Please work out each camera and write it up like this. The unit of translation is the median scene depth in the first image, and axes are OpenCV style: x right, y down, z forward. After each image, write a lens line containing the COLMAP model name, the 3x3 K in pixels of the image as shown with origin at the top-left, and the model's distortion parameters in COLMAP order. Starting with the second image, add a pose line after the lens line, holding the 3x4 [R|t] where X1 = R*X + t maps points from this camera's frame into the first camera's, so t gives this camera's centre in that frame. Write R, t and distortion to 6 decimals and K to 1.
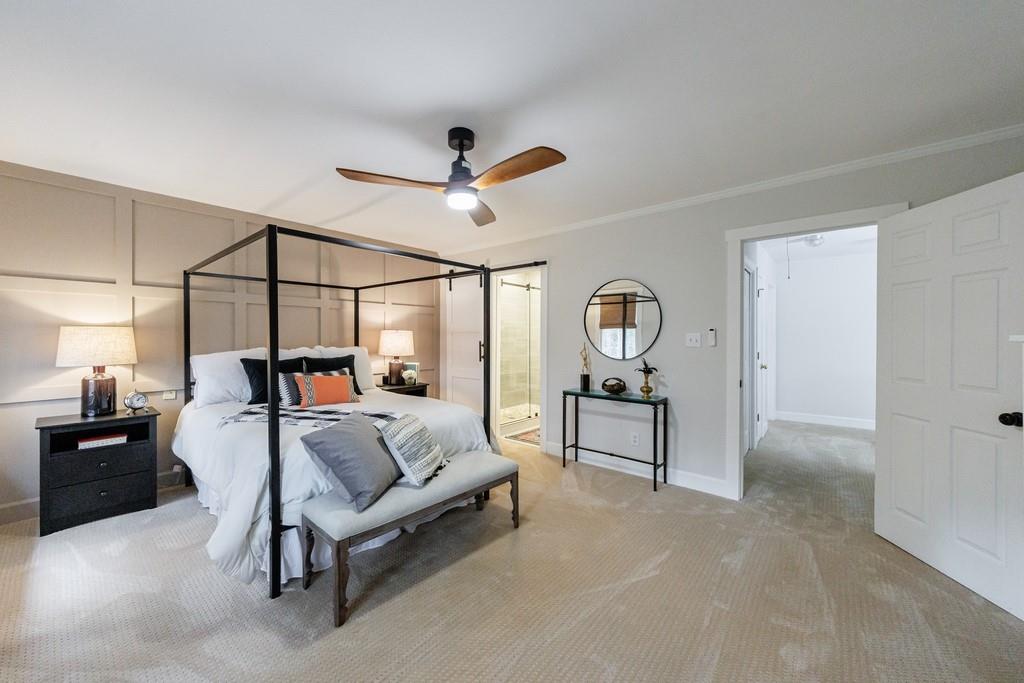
lens RADIAL K [[362.8, 0, 514.6], [0, 362.8, 338.6], [0, 0, 1]] dist [-0.005458, -0.002659]
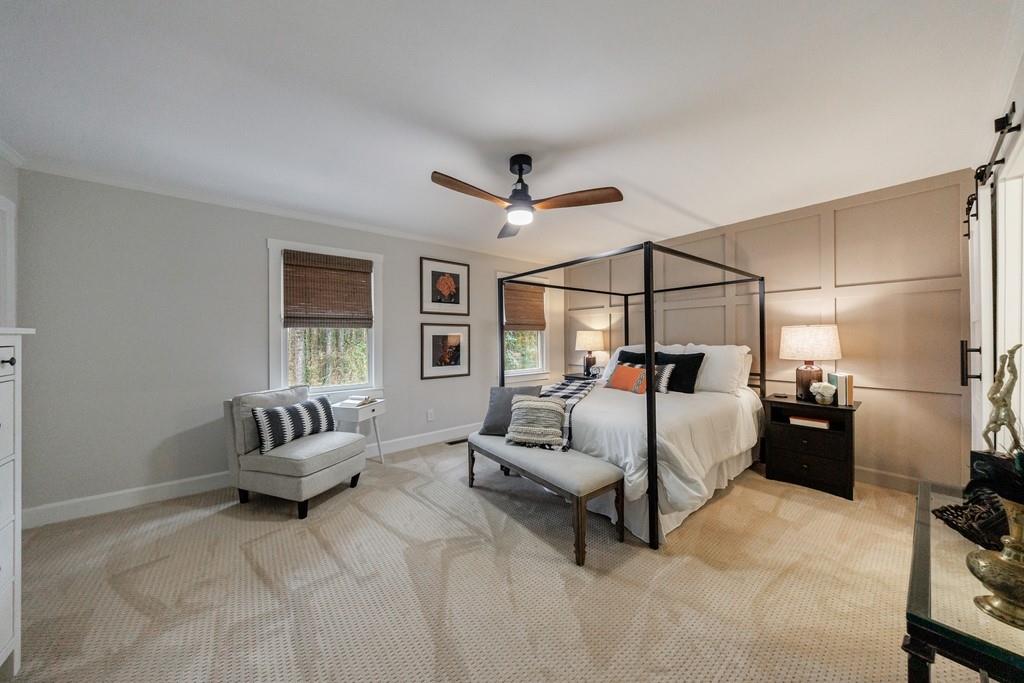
lens RADIAL K [[338.1, 0, 509.7], [0, 338.1, 339.3], [0, 0, 1]] dist [-0.005096, -0.000131]
pose [[-0.210448, -0.003750, -0.977598, 0.483083], [0.007861, 0.999954, -0.005528, 0.006428], [0.977573, -0.008848, -0.210409, 0.618273]]
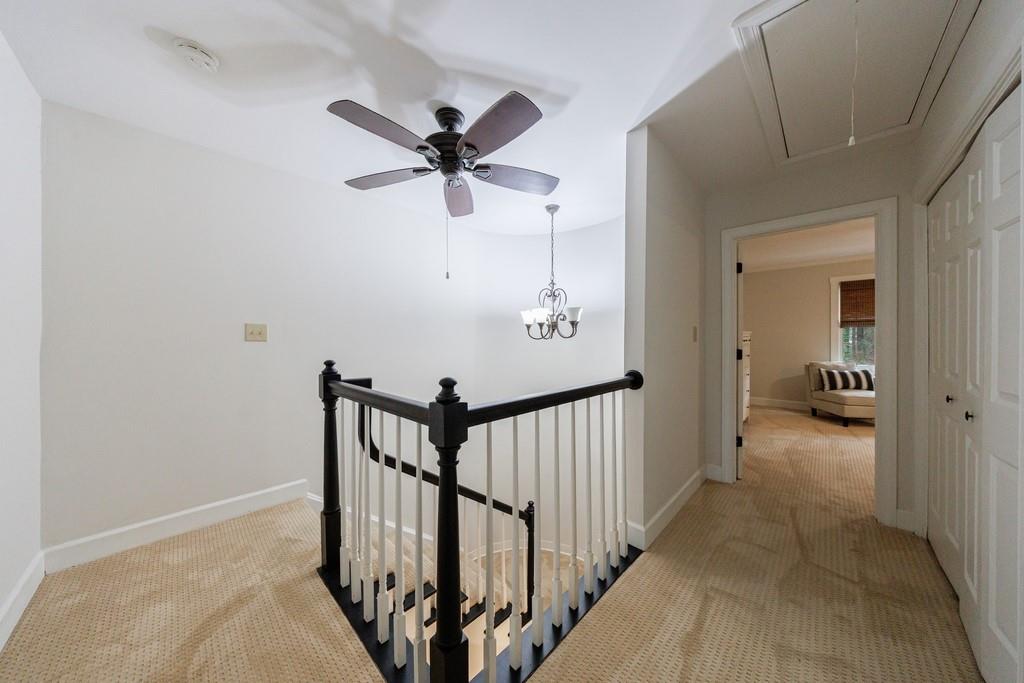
lens RADIAL K [[330.1, 0, 512.2], [0, 330.1, 338.2], [0, 0, 1]] dist [-0.009275, 0.000109]
pose [[-0.998002, -0.006563, 0.062836, 0.962880], [-0.006624, 0.999978, -0.000765, 0.019350], [-0.062830, -0.001180, -0.998024, 1.216569]]
